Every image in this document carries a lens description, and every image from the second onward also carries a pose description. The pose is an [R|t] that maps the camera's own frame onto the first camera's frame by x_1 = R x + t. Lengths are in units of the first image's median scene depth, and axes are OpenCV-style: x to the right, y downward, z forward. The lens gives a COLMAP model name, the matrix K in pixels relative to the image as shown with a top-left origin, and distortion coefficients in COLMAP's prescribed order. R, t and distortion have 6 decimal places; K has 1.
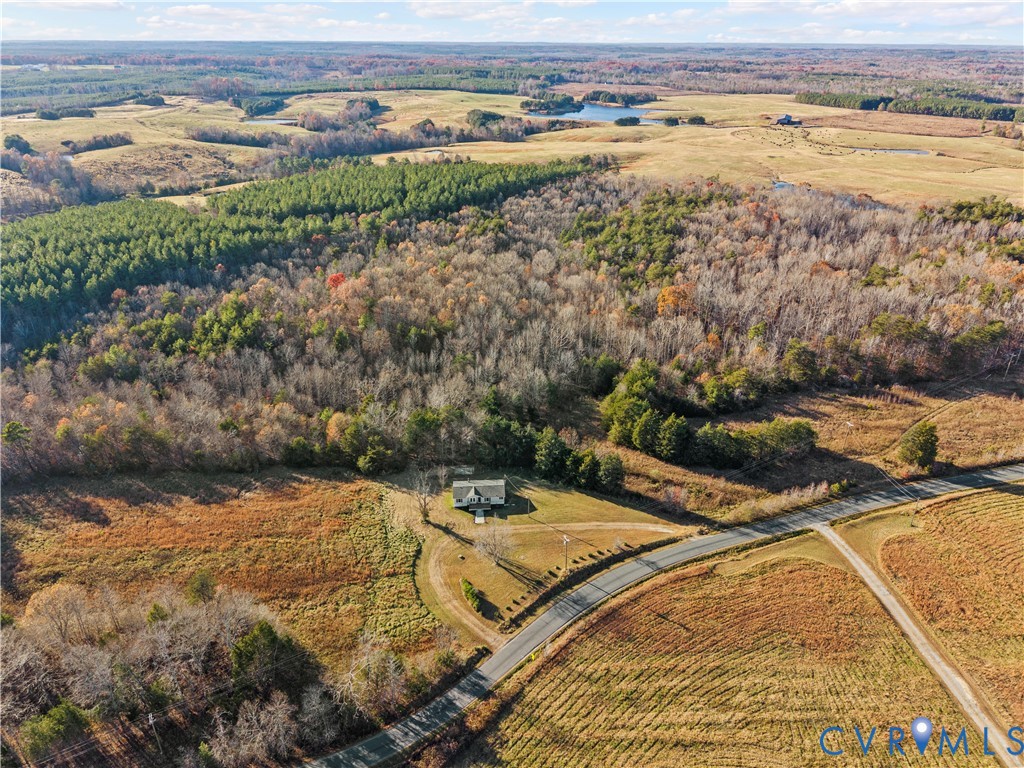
lens RADIAL K [[714.8, 0, 515.3], [0, 714.8, 361.2], [0, 0, 1]] dist [0.012499, -0.005487]
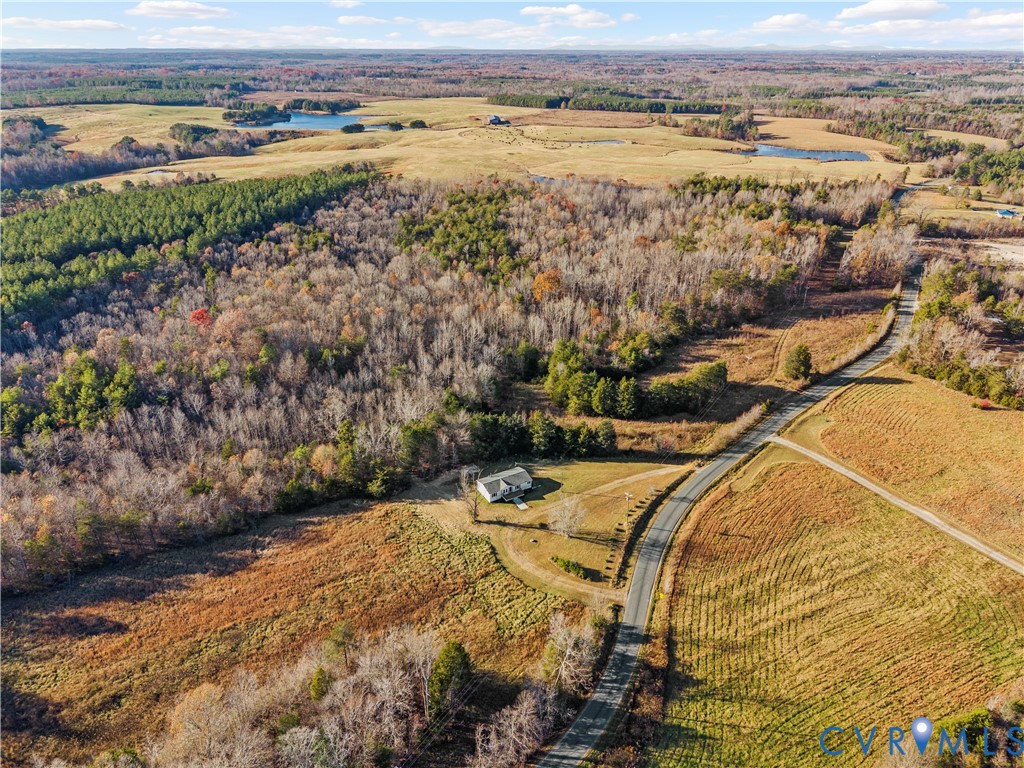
lens RADIAL K [[714.8, 0, 515.3], [0, 714.8, 361.2], [0, 0, 1]] dist [0.012499, -0.005487]
pose [[0.896017, -0.182378, 0.404835, -0.353032], [0.185135, 0.982169, 0.032709, -0.019253], [-0.403581, 0.045641, 0.913805, 0.026081]]
